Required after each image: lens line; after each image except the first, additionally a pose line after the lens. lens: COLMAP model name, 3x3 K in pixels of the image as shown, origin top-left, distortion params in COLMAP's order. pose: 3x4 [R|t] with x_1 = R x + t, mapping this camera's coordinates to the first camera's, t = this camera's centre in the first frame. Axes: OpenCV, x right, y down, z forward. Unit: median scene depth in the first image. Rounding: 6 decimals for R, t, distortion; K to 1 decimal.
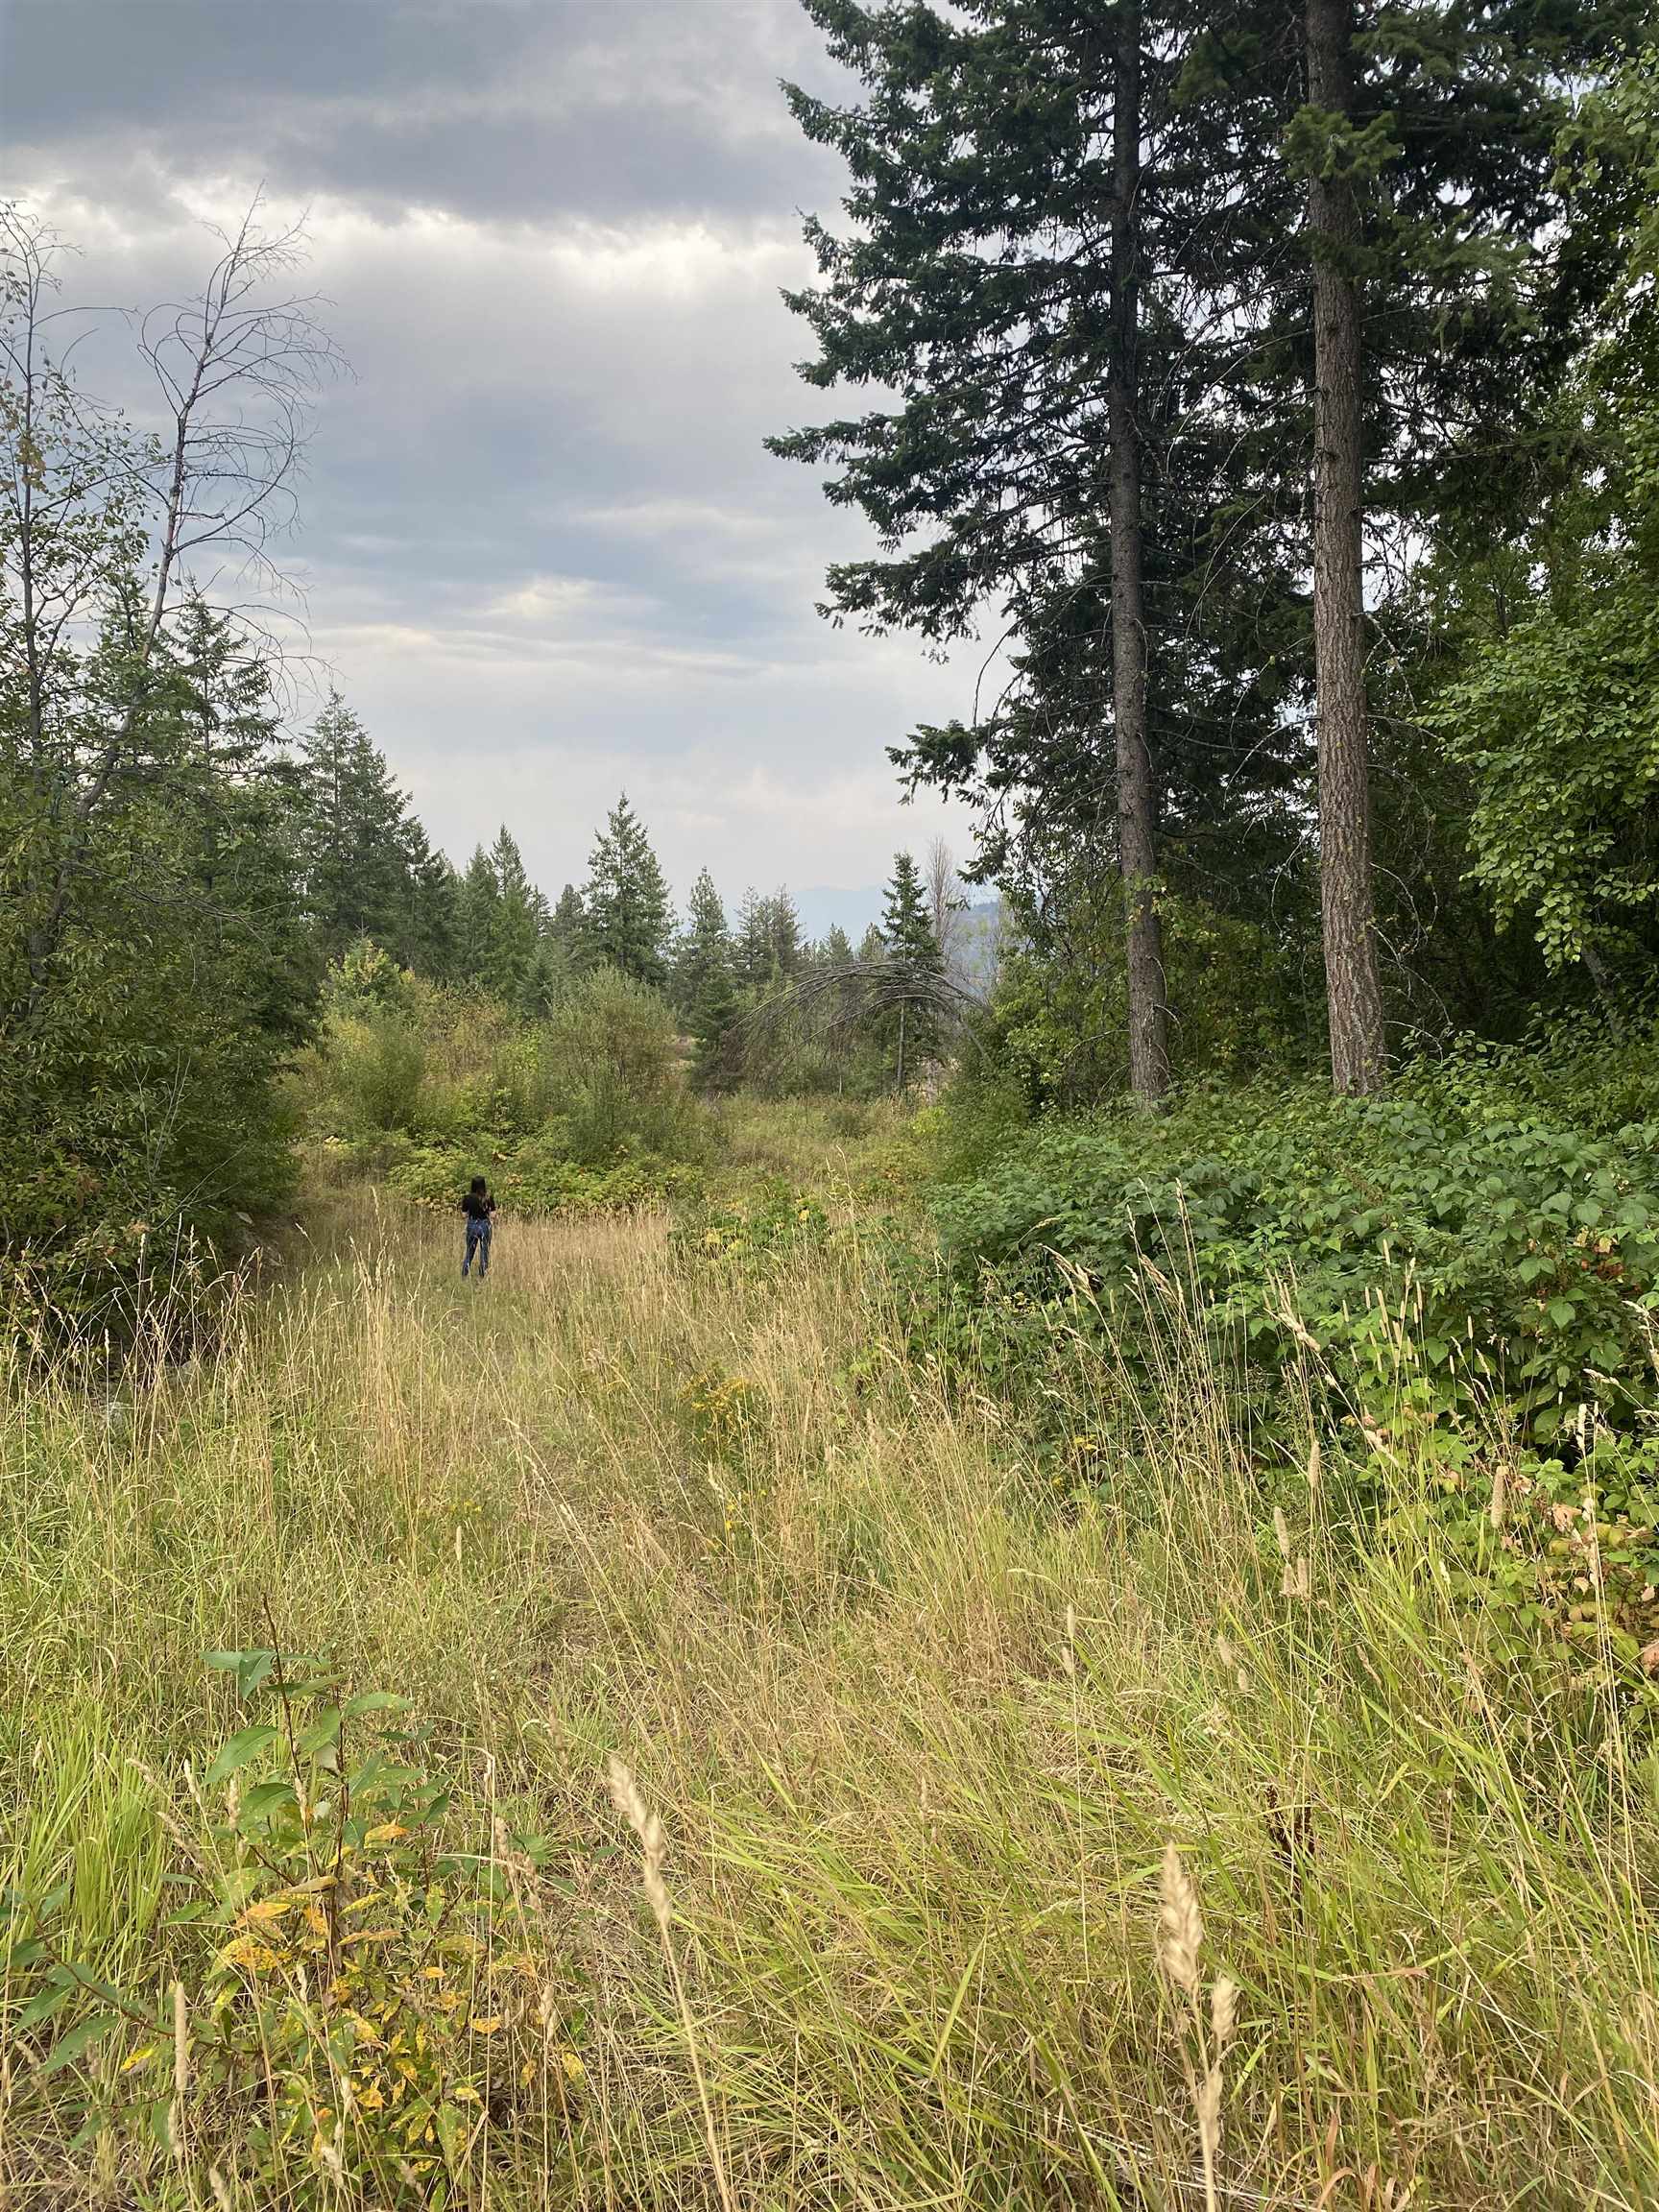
lens RADIAL K [[1657.8, 0, 836.1], [0, 1657.8, 1113.9], [0, 0, 1]] dist [0.078713, 0.000597]
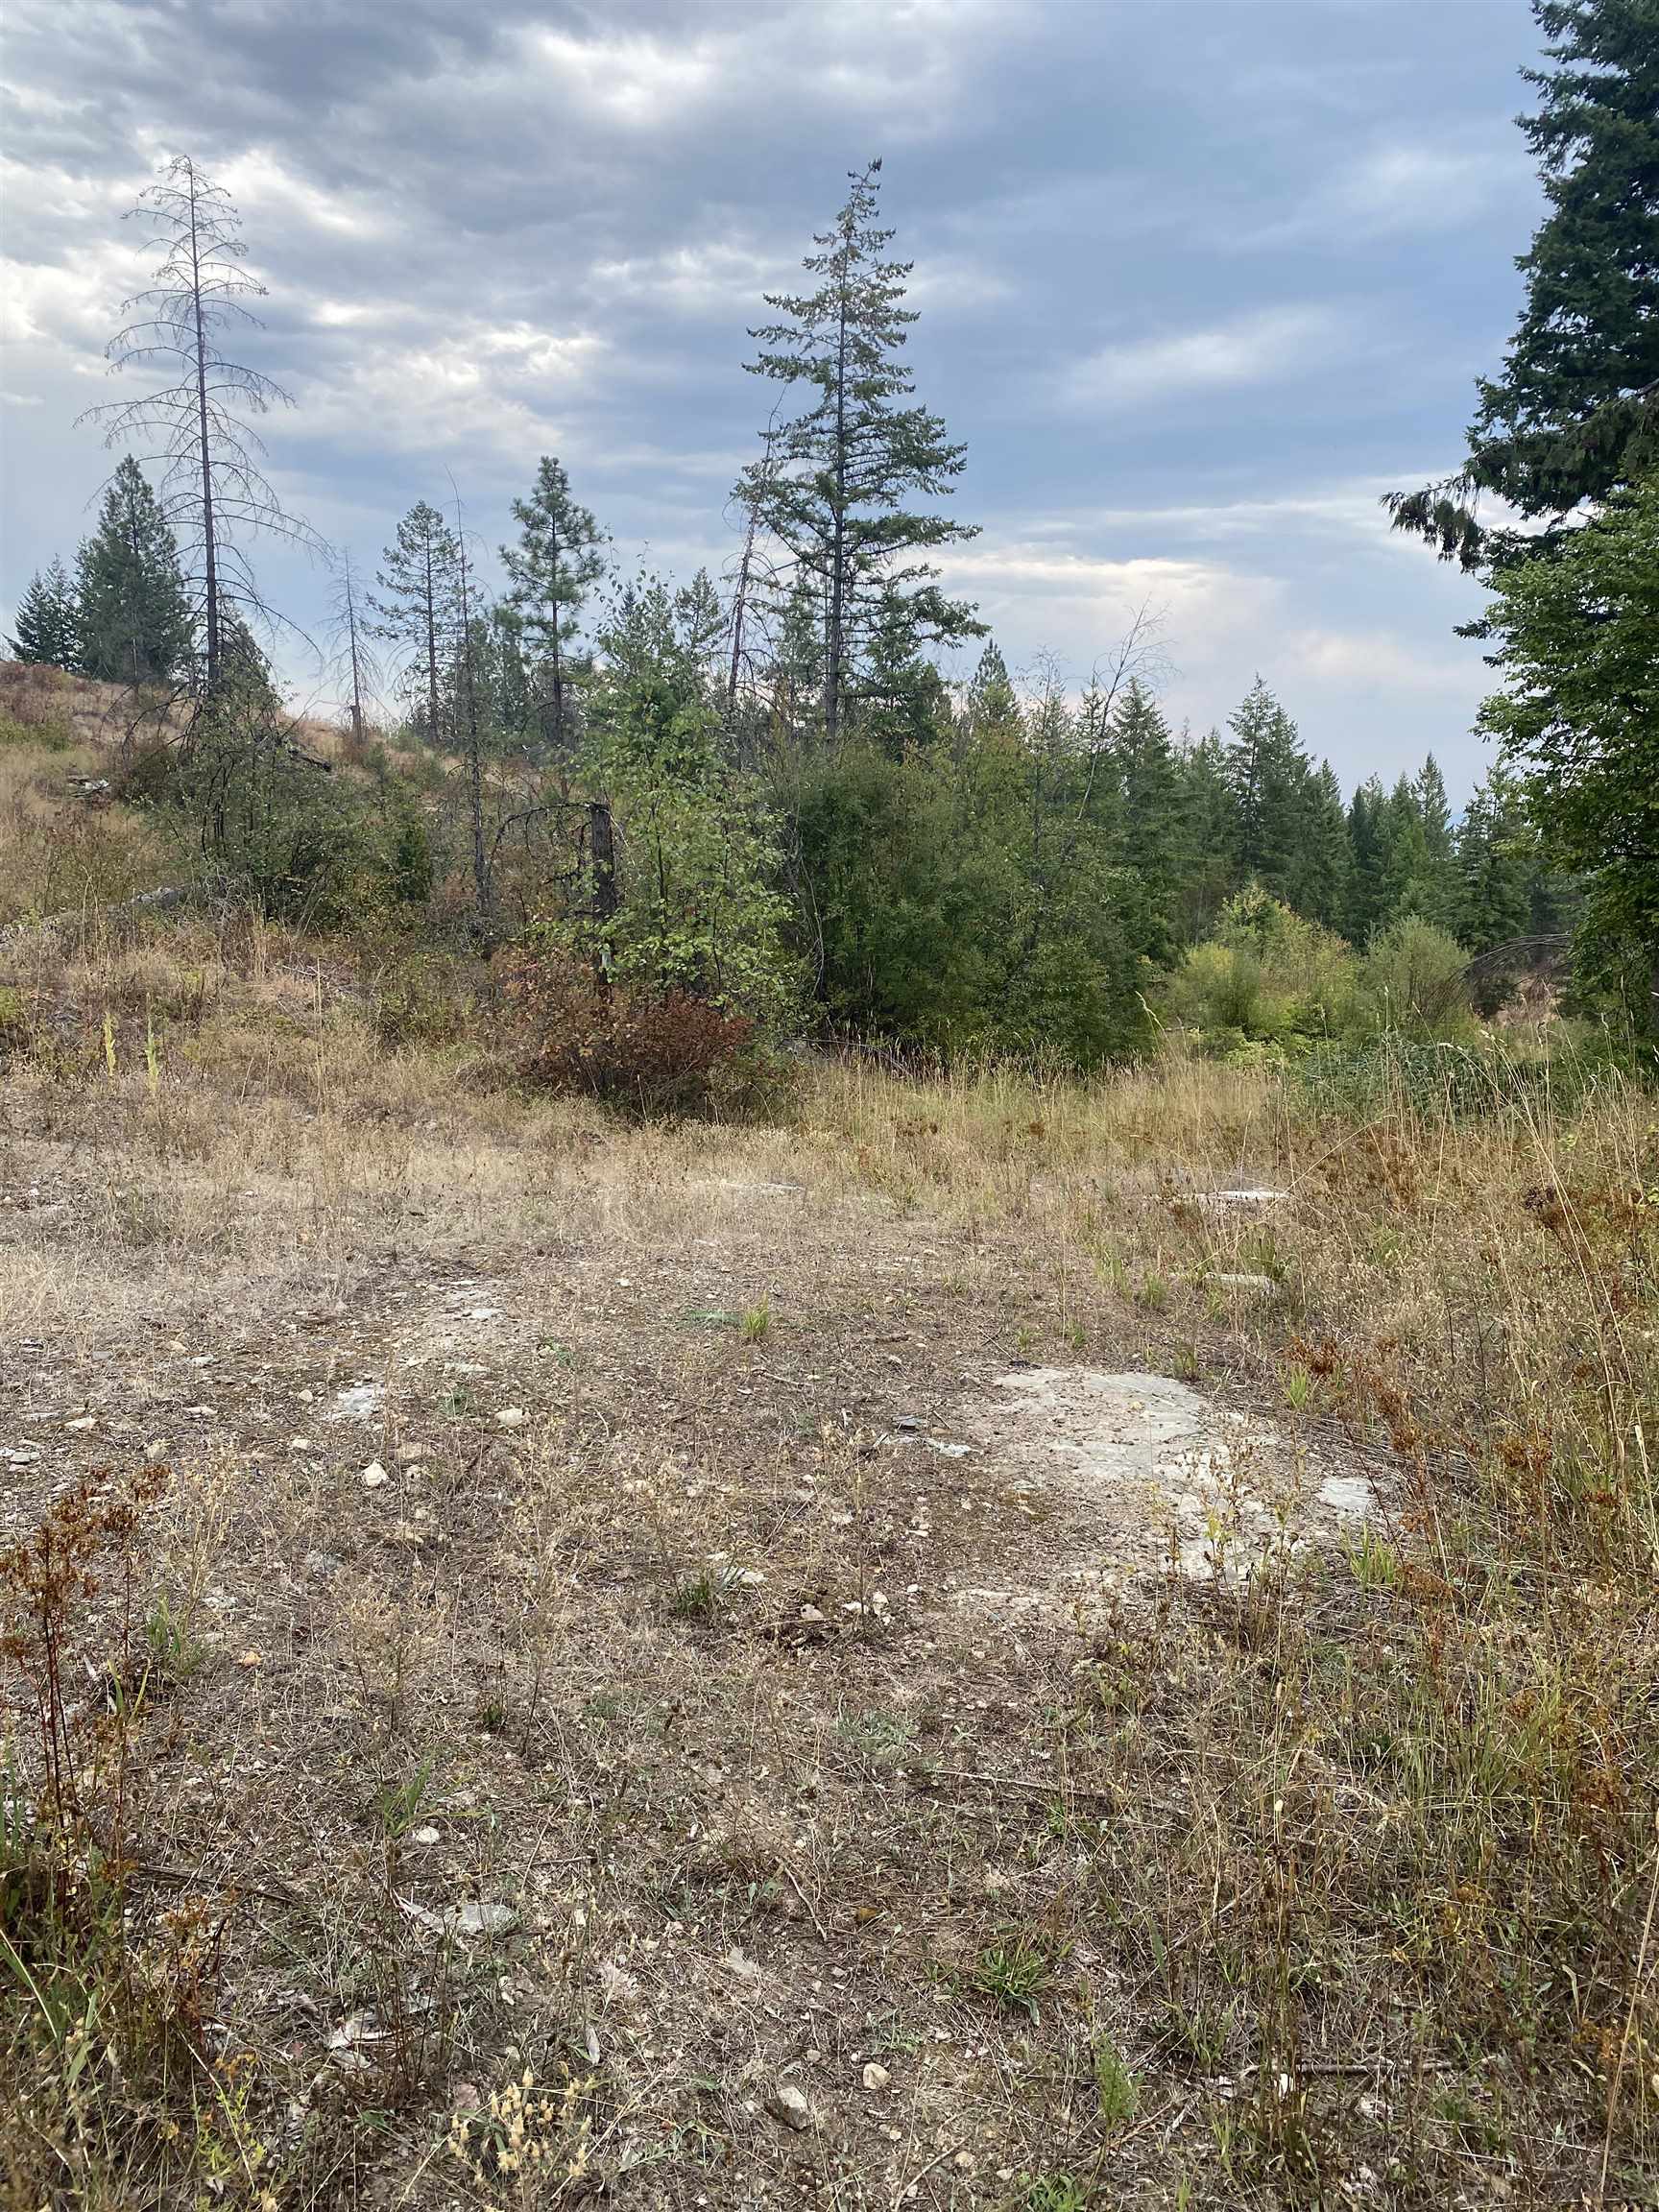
lens RADIAL K [[1657.8, 0, 830.6], [0, 1657.8, 1110.4], [0, 0, 1]] dist [0.078713, 0.000597]
pose [[0.847346, 0.103797, -0.520799, 0.118282], [-0.072912, 0.994164, 0.079512, -0.004704], [0.526012, -0.029402, 0.849969, -0.253257]]
